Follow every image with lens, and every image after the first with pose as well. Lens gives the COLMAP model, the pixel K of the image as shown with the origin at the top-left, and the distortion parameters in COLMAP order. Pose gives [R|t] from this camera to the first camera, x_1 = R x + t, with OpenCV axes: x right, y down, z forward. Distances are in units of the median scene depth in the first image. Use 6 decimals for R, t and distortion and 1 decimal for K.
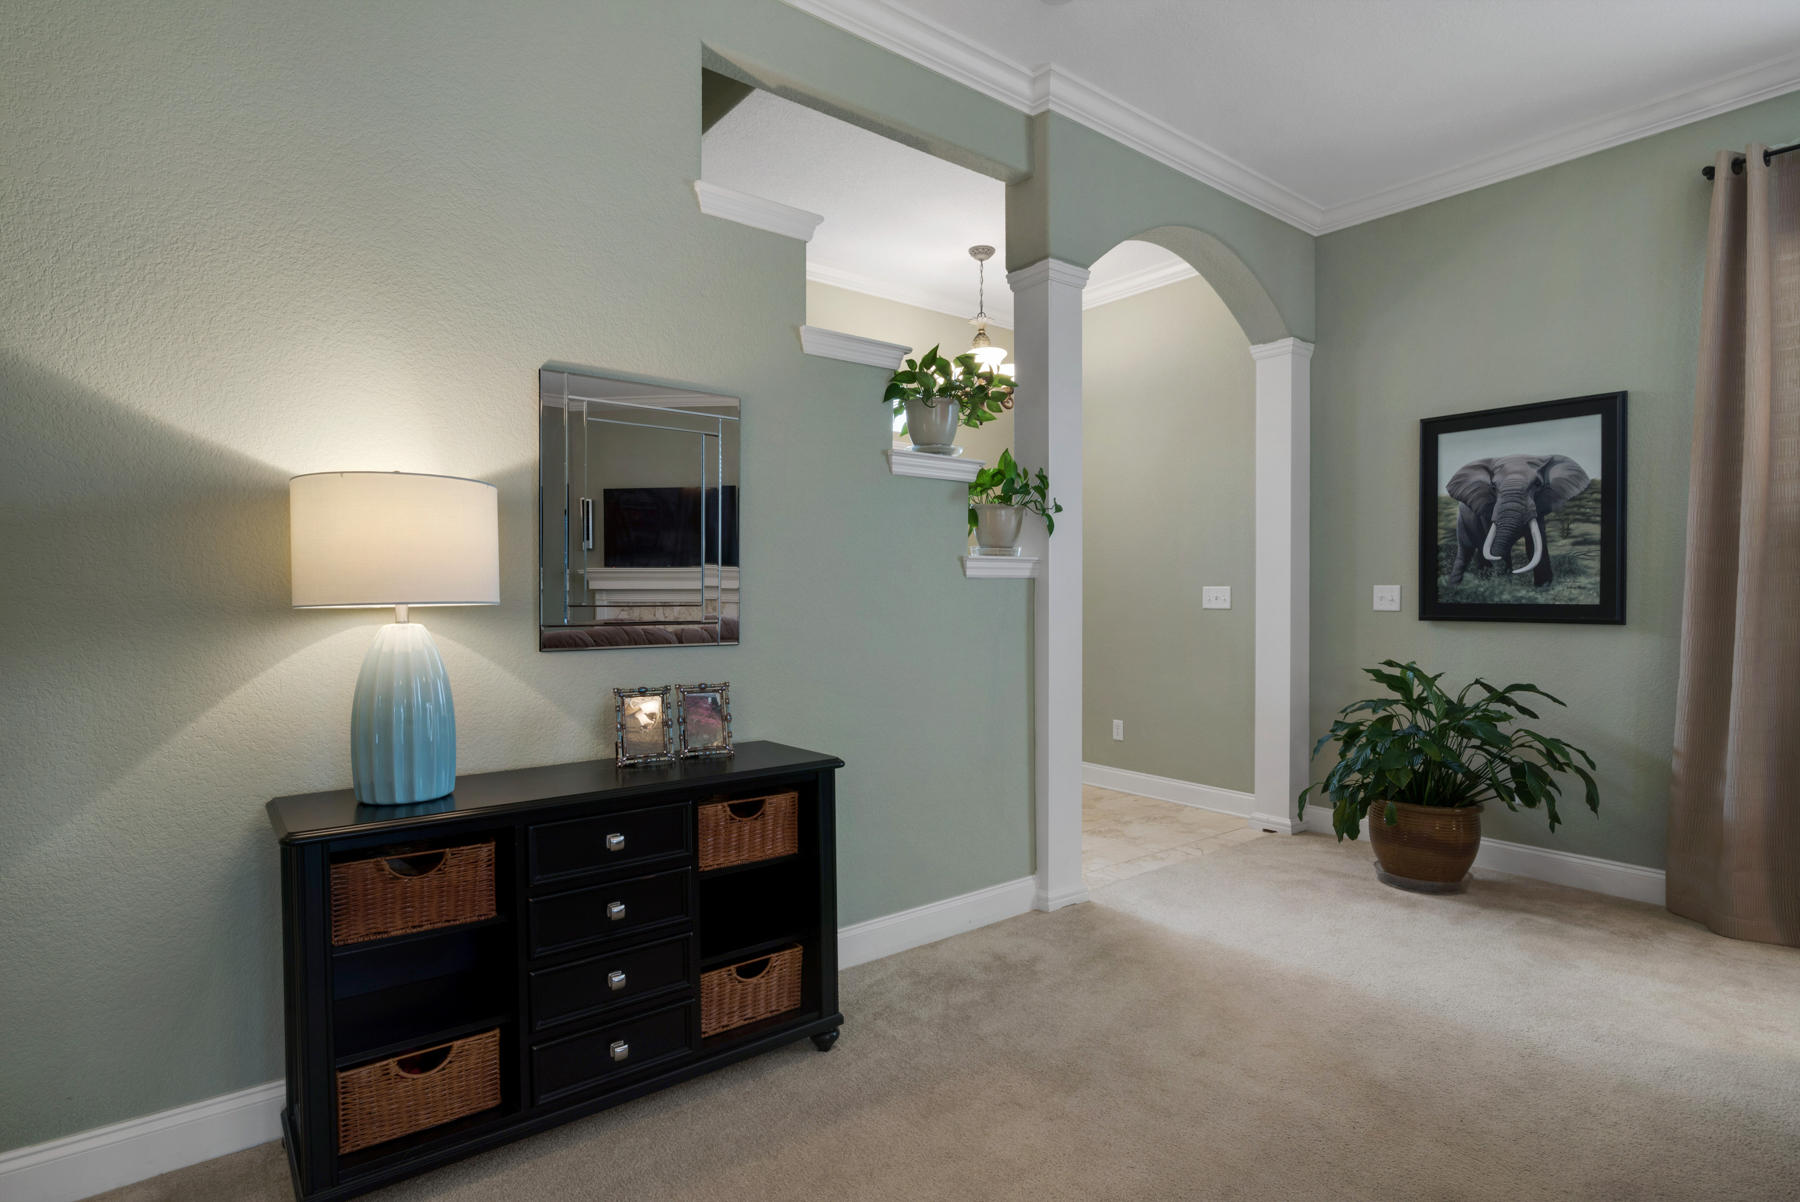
lens RADIAL K [[878.4, 0, 871.7], [0, 878.4, 612.1], [0, 0, 1]] dist [-0.017150, 0.001123]
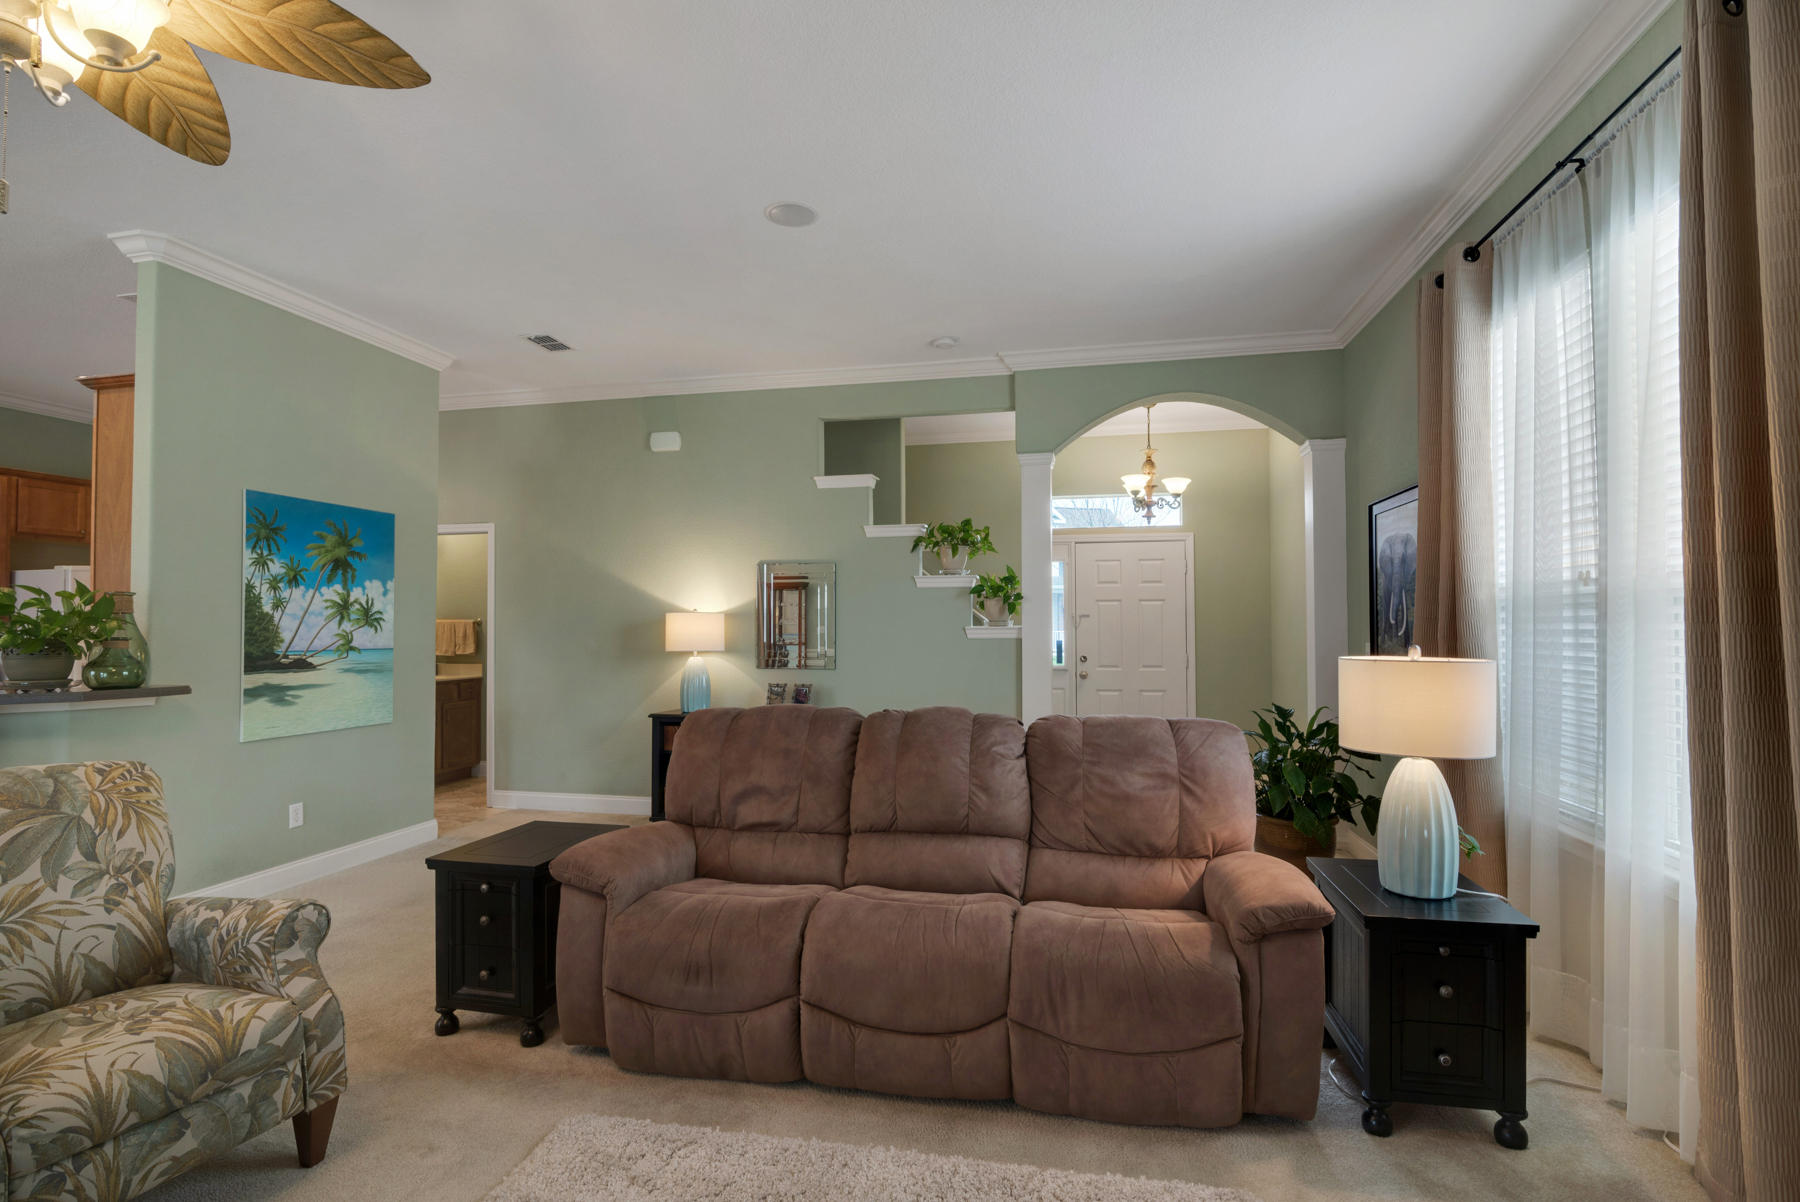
lens RADIAL K [[863.1, 0, 887.0], [0, 863.1, 607.8], [0, 0, 1]] dist [-0.011365, -0.000773]
pose [[0.637495, -0.018815, -0.770225, 1.830062], [-0.015529, 0.999185, -0.037260, -0.045510], [0.770298, 0.035714, 0.636683, -0.376573]]
